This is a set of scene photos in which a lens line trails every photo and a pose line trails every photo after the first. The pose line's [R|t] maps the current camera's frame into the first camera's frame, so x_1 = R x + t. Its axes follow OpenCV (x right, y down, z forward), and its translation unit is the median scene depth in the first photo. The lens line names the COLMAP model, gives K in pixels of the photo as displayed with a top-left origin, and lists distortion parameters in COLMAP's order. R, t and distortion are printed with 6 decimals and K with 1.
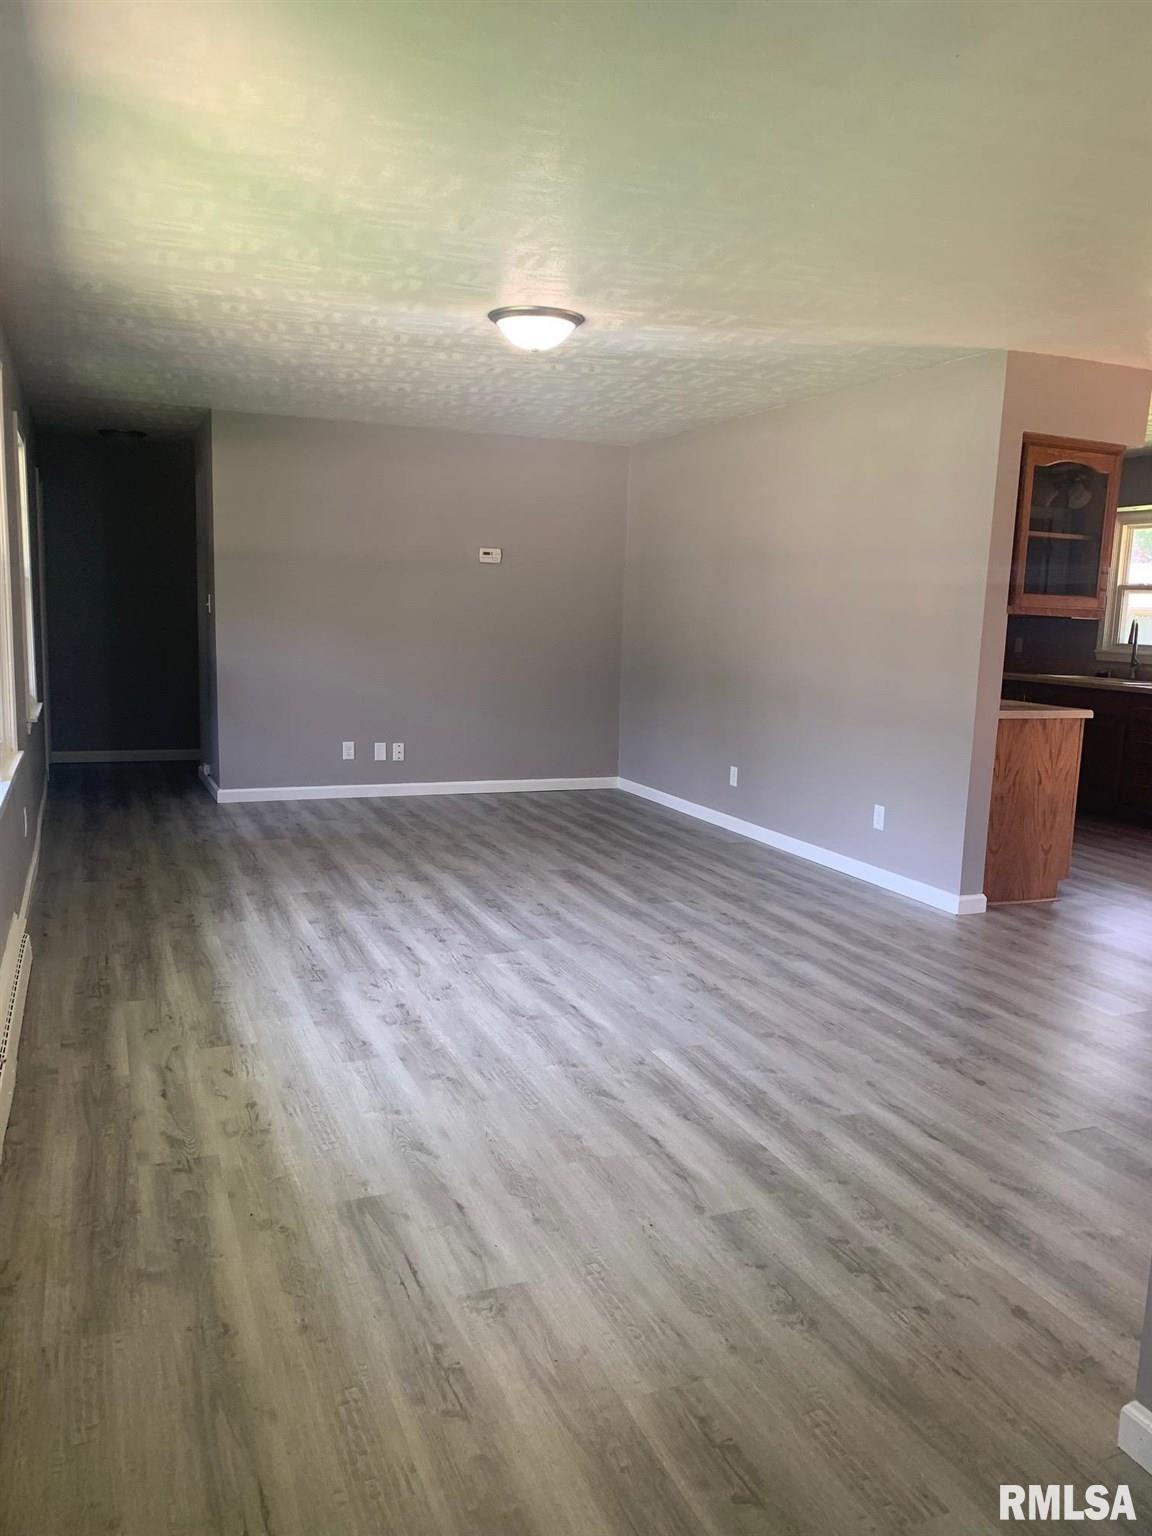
lens RADIAL K [[1194.5, 0, 578.9], [0, 1194.5, 774.7], [0, 0, 1]] dist [-0.008067, -0.002371]
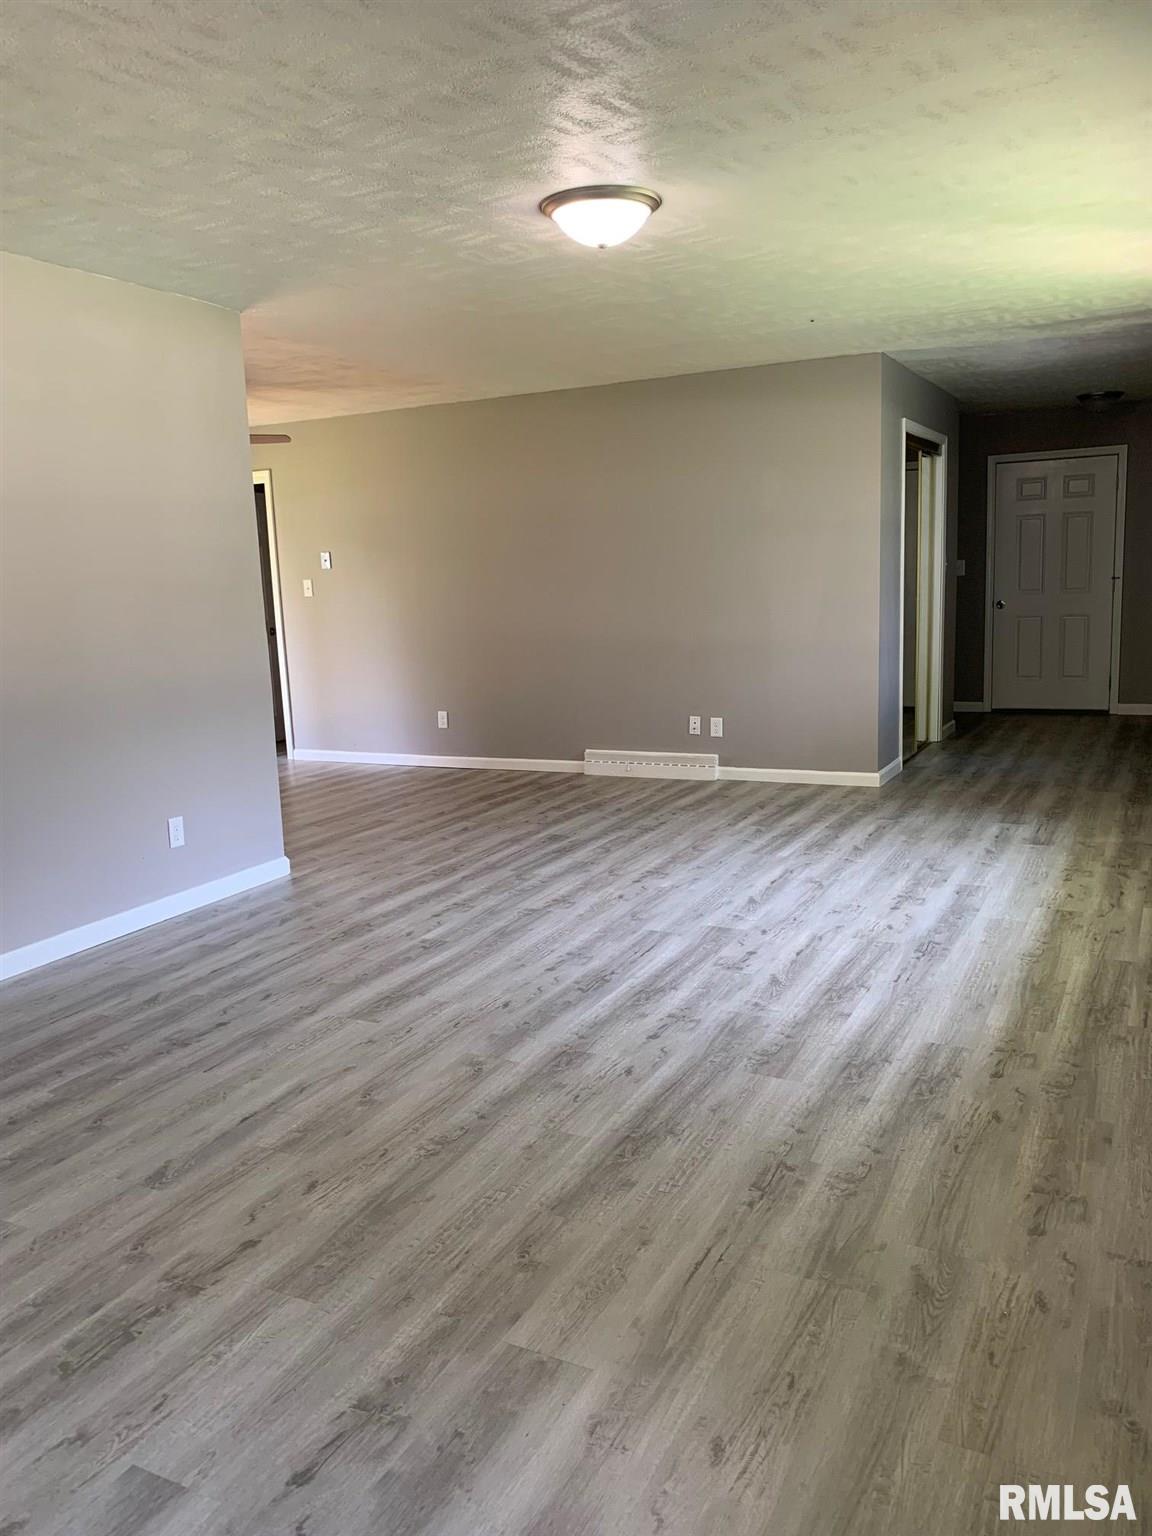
lens RADIAL K [[1194.5, 0, 578.9], [0, 1194.5, 774.7], [0, 0, 1]] dist [-0.008067, -0.002371]
pose [[-0.656421, -0.138909, 0.741495, -0.655637], [0.126277, 0.948801, 0.289534, -0.251073], [-0.743751, 0.283690, -0.605273, 1.574377]]
